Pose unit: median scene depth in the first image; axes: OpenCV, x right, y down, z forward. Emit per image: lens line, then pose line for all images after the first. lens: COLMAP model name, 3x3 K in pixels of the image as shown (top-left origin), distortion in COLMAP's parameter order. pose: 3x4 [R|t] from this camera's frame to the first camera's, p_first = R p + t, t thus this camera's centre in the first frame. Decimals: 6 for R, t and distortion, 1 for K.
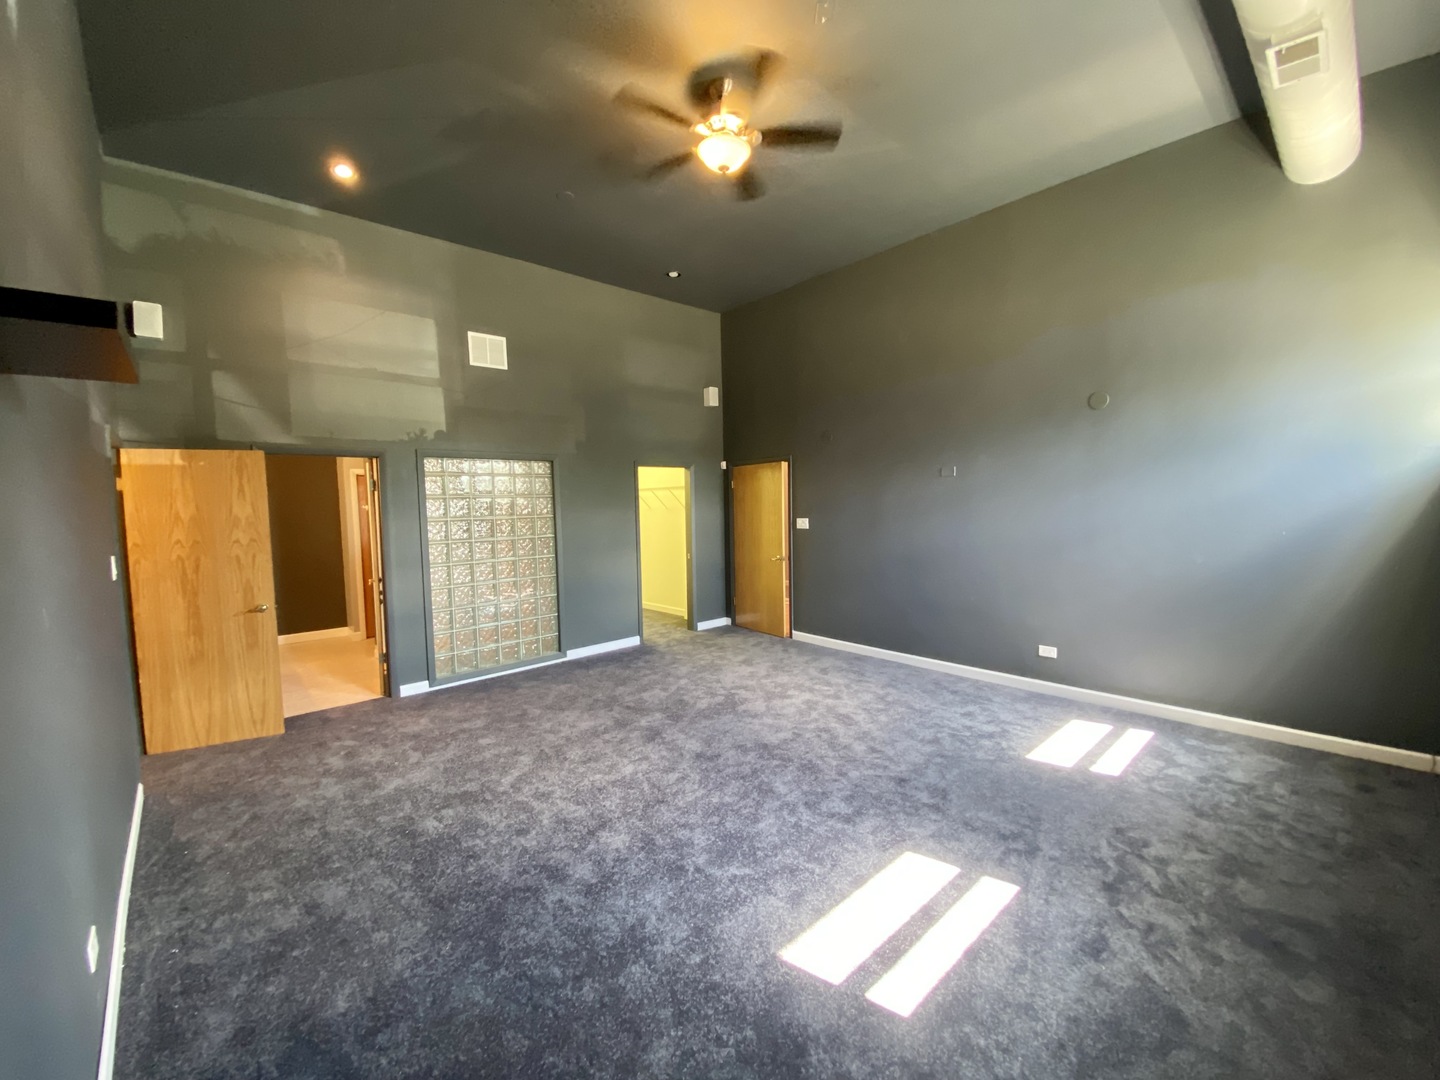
lens RADIAL K [[586.3, 0, 714.5], [0, 586.3, 538.4], [0, 0, 1]] dist [-0.000065, -0.008311]
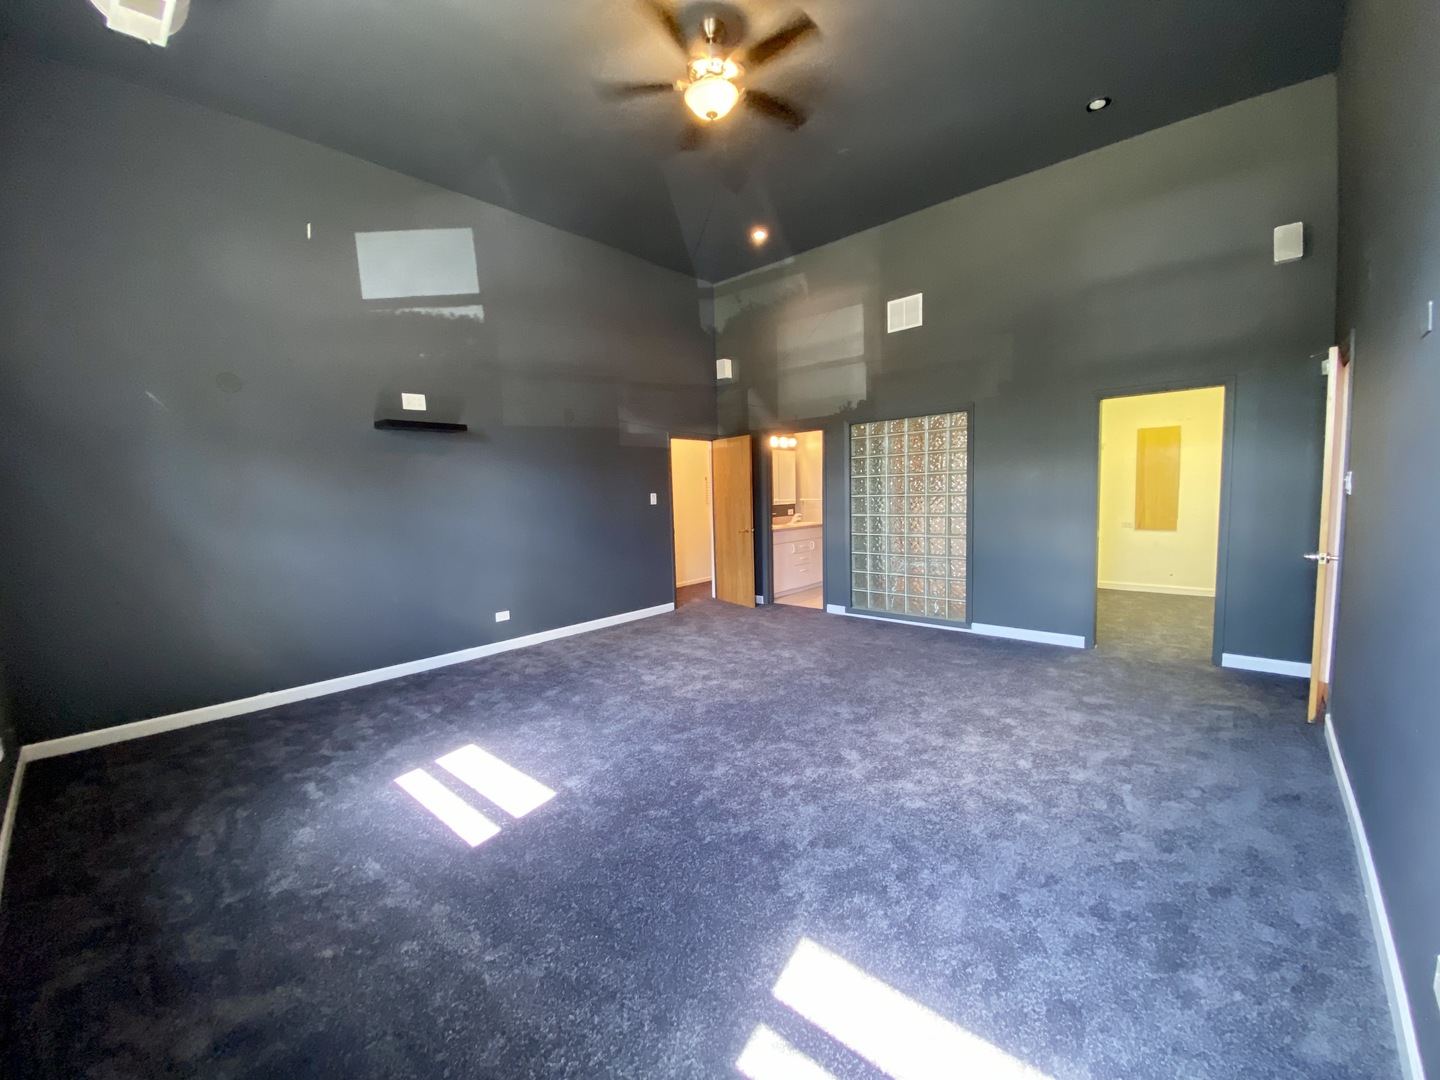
lens RADIAL K [[586.3, 0, 720.8], [0, 586.3, 547.1], [0, 0, 1]] dist [-0.000065, -0.008311]
pose [[0.089886, 0.117632, -0.988981, 0.695830], [-0.029182, 0.992885, 0.115444, -0.019423], [0.995524, 0.018483, 0.092679, 0.615091]]
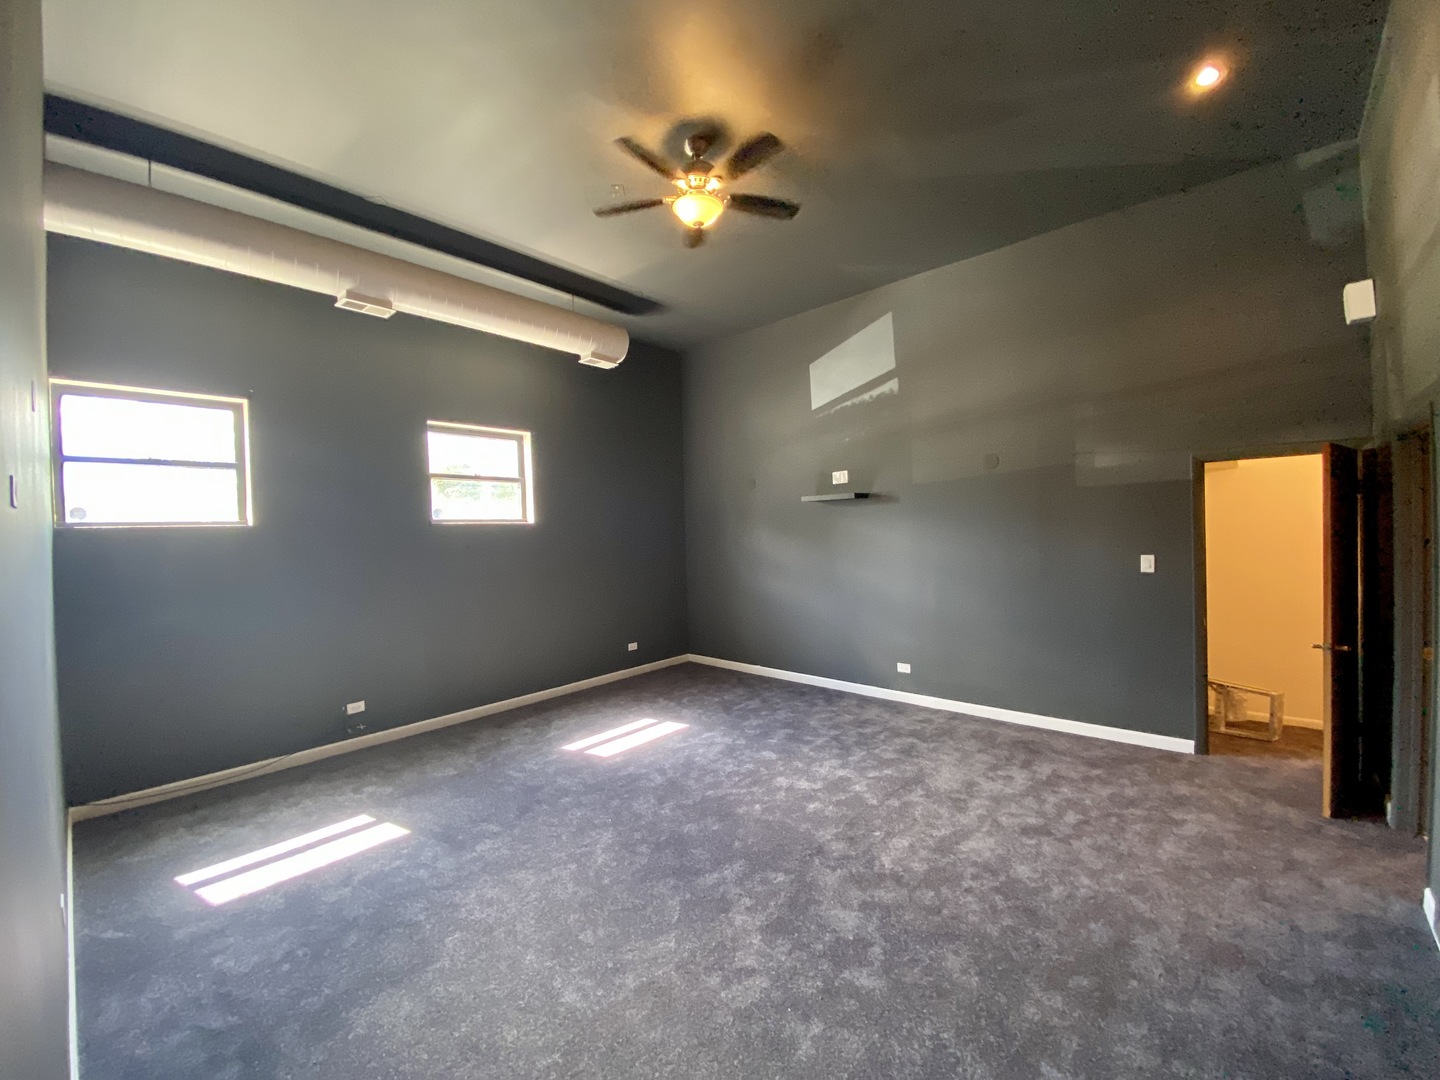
lens RADIAL K [[586.3, 0, 716.0], [0, 586.3, 544.9], [0, 0, 1]] dist [-0.000065, -0.008311]
pose [[-0.996949, 0.057913, -0.052335, 0.026420], [0.053396, 0.995039, 0.083938, -0.103498], [0.056937, 0.080888, -0.995096, 1.382428]]
